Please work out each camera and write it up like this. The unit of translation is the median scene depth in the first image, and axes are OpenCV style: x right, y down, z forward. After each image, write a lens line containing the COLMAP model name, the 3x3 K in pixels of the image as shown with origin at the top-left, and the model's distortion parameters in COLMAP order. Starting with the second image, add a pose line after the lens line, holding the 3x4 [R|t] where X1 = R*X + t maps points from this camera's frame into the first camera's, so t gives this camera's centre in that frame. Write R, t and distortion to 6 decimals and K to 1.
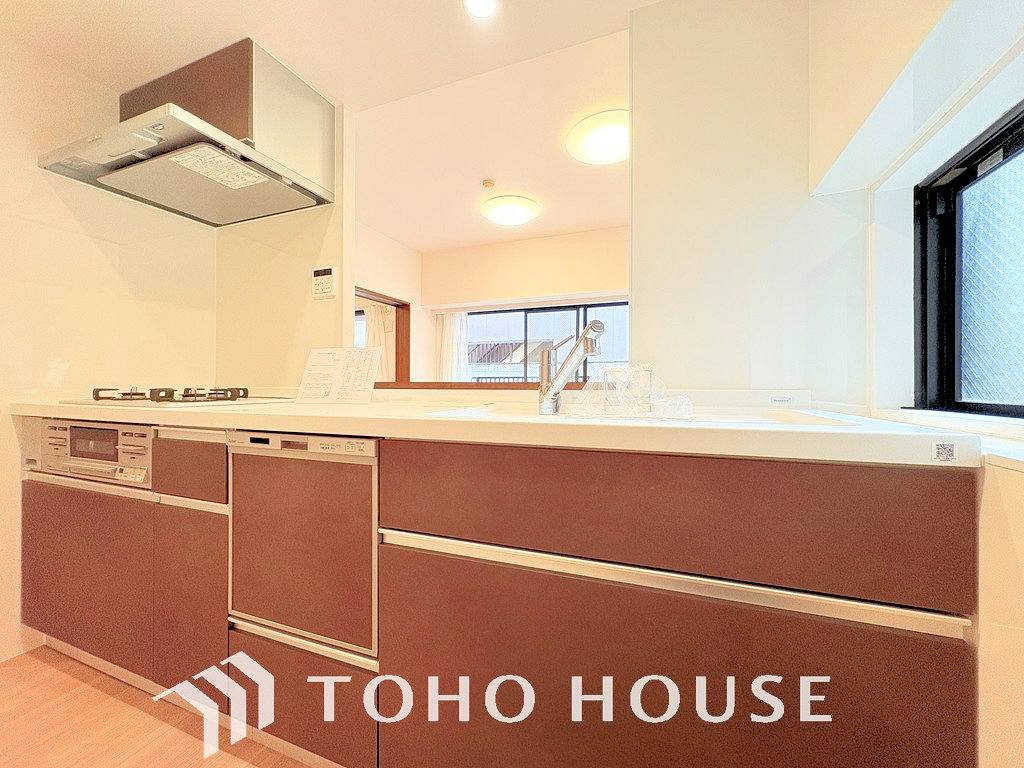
lens RADIAL K [[406.3, 0, 510.4], [0, 406.3, 383.7], [0, 0, 1]] dist [-0.000525, 0.000928]
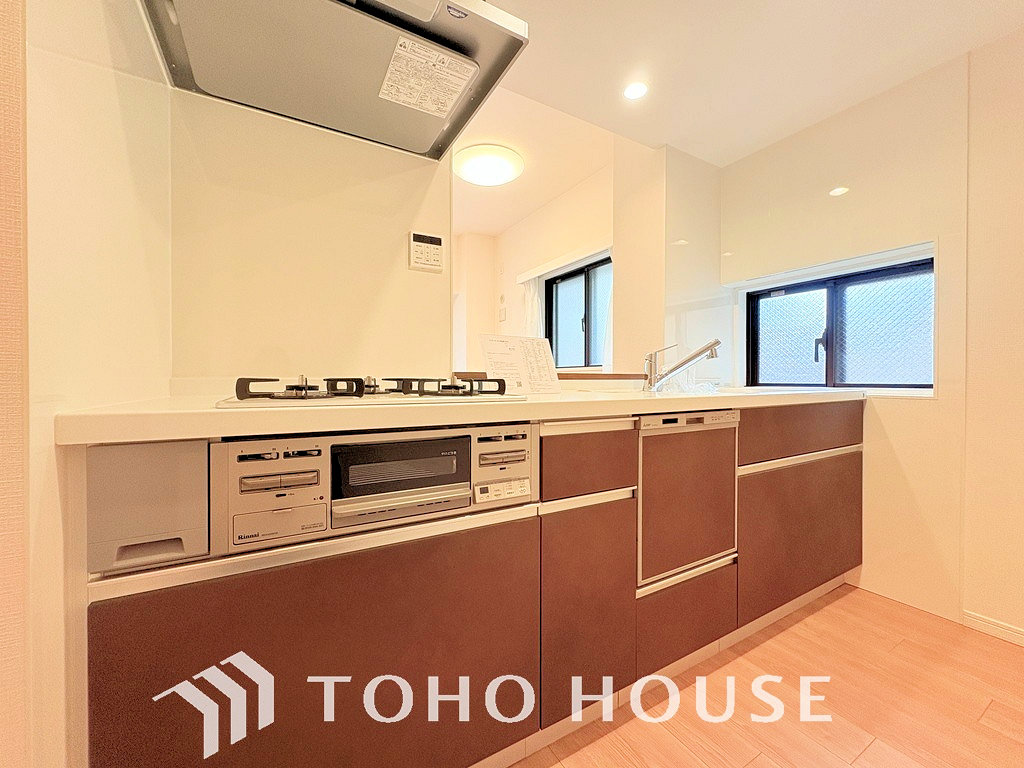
lens RADIAL K [[406.3, 0, 507.9], [0, 406.3, 383.3], [0, 0, 1]] dist [-0.000525, 0.000928]
pose [[0.626356, -0.007260, 0.779503, -1.478446], [-0.003533, 0.999920, 0.012152, 0.014437], [-0.779529, -0.010366, 0.626281, 0.509859]]
